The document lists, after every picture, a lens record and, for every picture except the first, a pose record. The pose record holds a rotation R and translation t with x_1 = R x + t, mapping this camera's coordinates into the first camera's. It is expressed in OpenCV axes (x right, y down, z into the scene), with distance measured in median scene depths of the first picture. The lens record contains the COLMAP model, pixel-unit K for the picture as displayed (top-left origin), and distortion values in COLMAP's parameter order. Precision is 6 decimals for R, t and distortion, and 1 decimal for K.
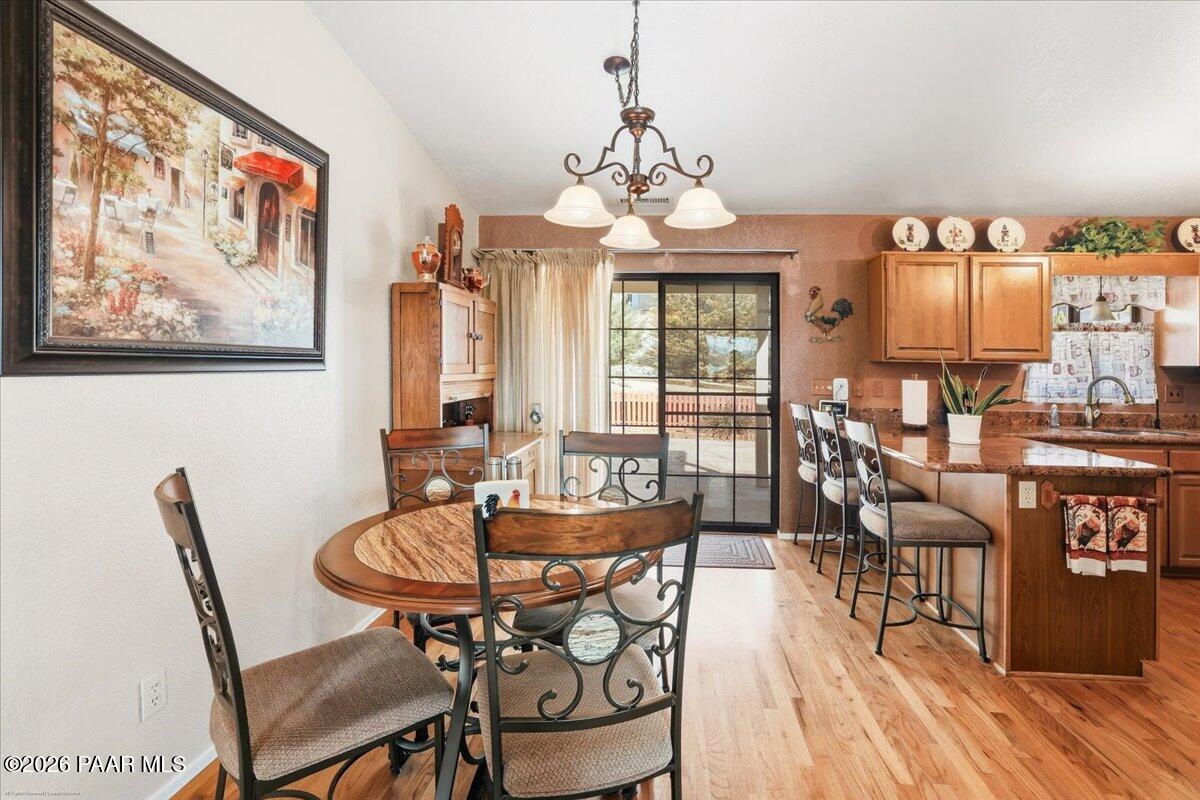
lens RADIAL K [[567.7, 0, 636.2], [0, 567.7, 353.3], [0, 0, 1]] dist [0.000598, 0.000588]
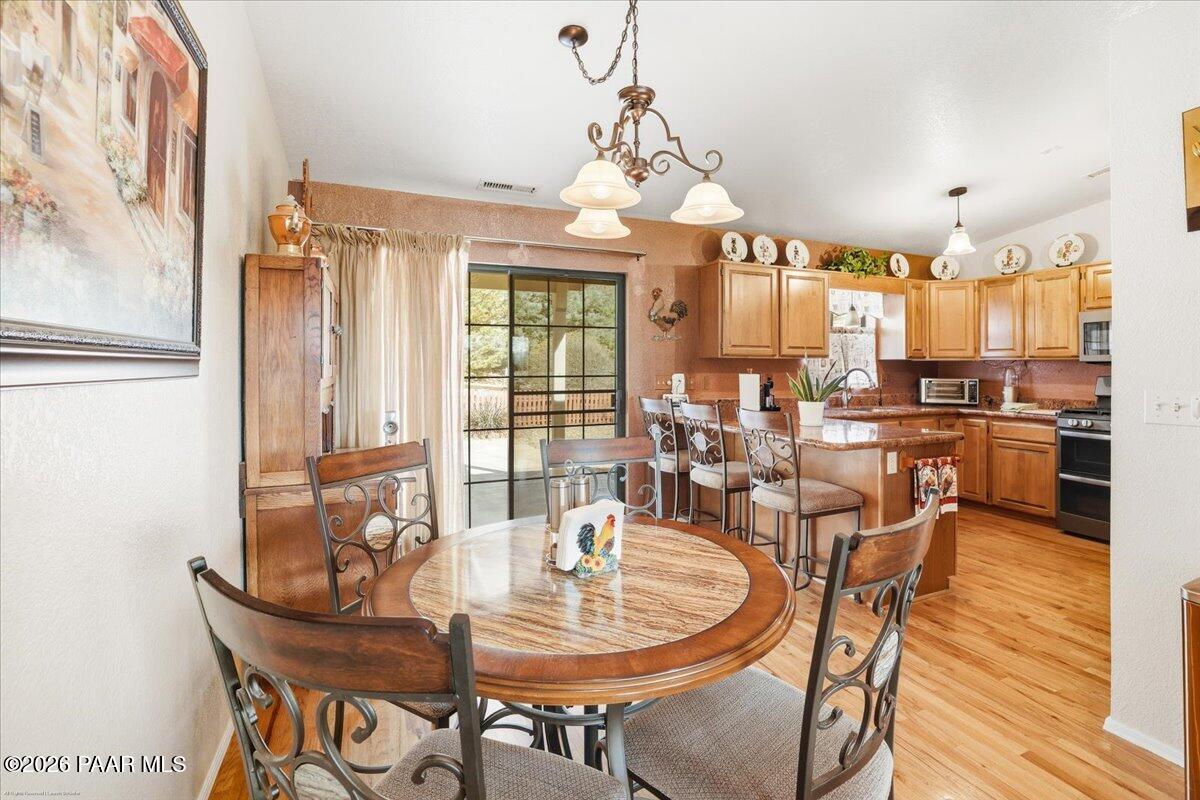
lens RADIAL K [[545.8, 0, 613.2], [0, 545.8, 362.1], [0, 0, 1]] dist [-0.027547, 0.010811]
pose [[0.895739, -0.010876, 0.444448, -0.239503], [0.003279, 0.999835, 0.017857, 0.002819], [-0.444569, -0.014538, 0.895627, 0.129272]]
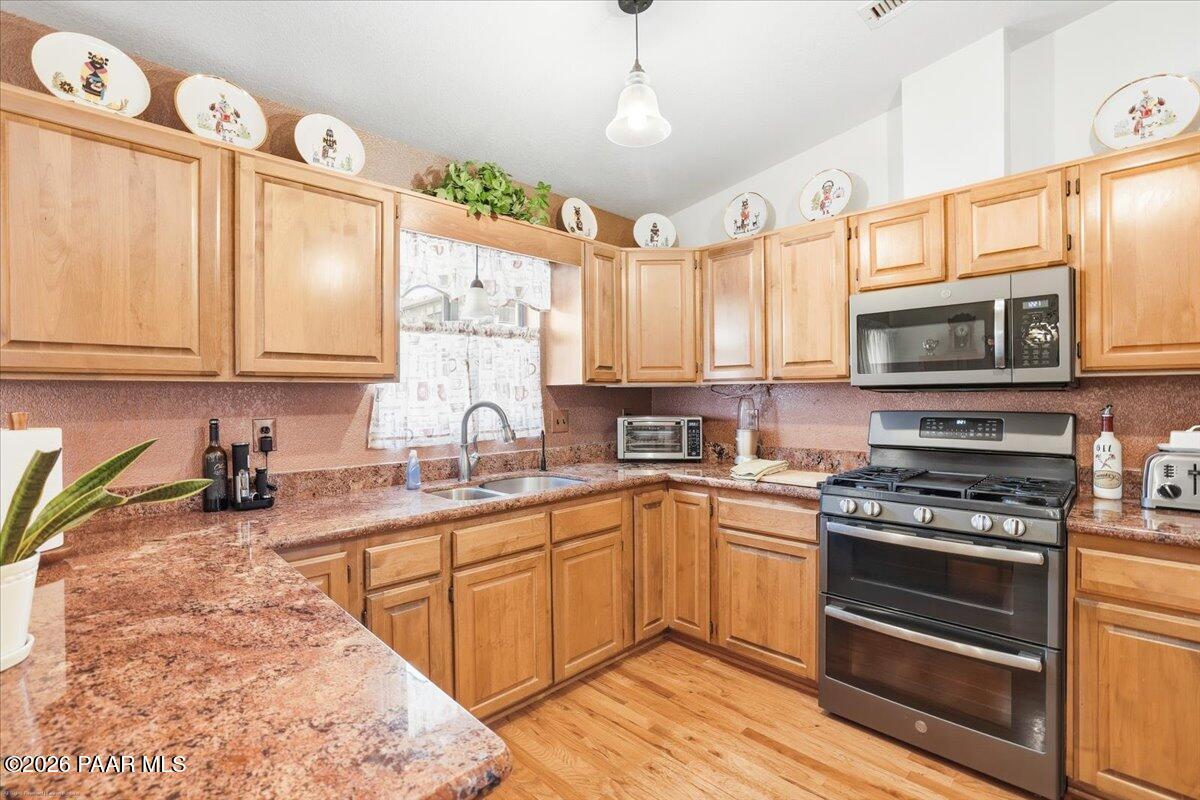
lens RADIAL K [[545.5, 0, 603.0], [0, 545.5, 396.2], [0, 0, 1]] dist [-0.016417, 0.001108]
pose [[0.682519, -0.022456, 0.730523, 0.472143], [0.004396, 0.999636, 0.026621, 0.018560], [-0.730855, -0.014958, 0.682369, 0.479177]]
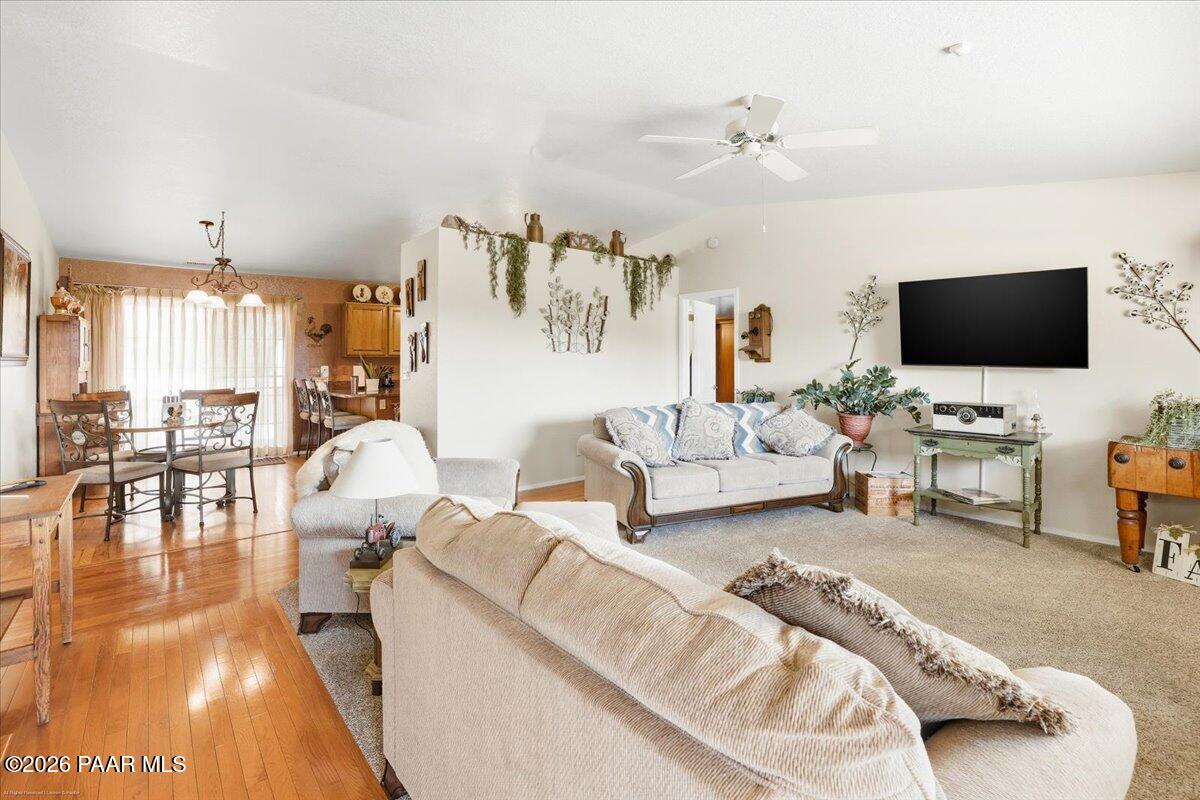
lens RADIAL K [[549.7, 0, 595.5], [0, 549.7, 340.7], [0, 0, 1]] dist [-0.019216, 0.000075]
pose [[0.738889, 0.009556, 0.673759, -0.218805], [-0.000282, 0.999904, -0.013872, -0.016723], [-0.673827, 0.010060, 0.738821, -1.032850]]
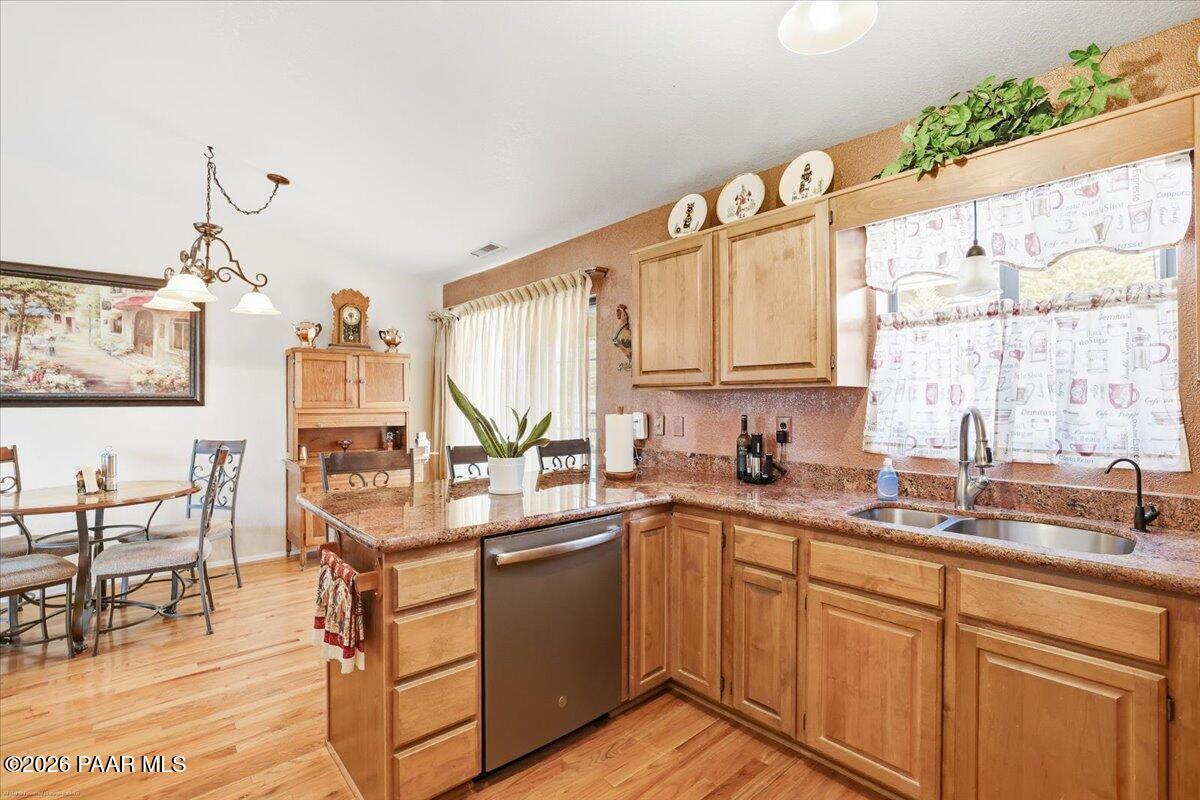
lens RADIAL K [[545.5, 0, 603.0], [0, 545.5, 396.2], [0, 0, 1]] dist [-0.016417, 0.001108]
pose [[0.695798, -0.023405, -0.717856, 0.963873], [0.025455, 0.999645, -0.007921, 0.027352], [0.717787, -0.012762, 0.696146, 0.451057]]
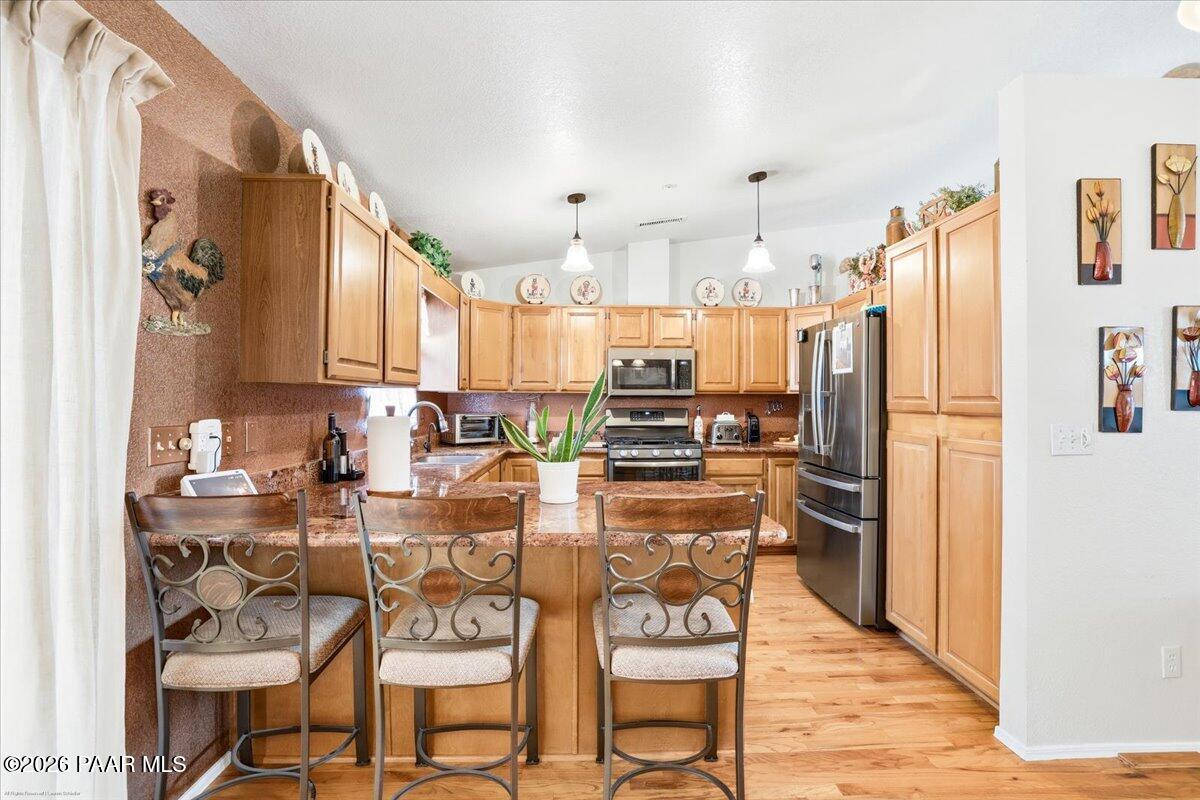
lens RADIAL K [[545.5, 0, 603.0], [0, 545.5, 396.2], [0, 0, 1]] dist [-0.016417, 0.001108]
pose [[-0.071825, -0.010500, 0.997362, -0.088188], [-0.024349, 0.999665, 0.008771, 0.016435], [-0.997120, -0.023655, -0.072056, 0.795790]]
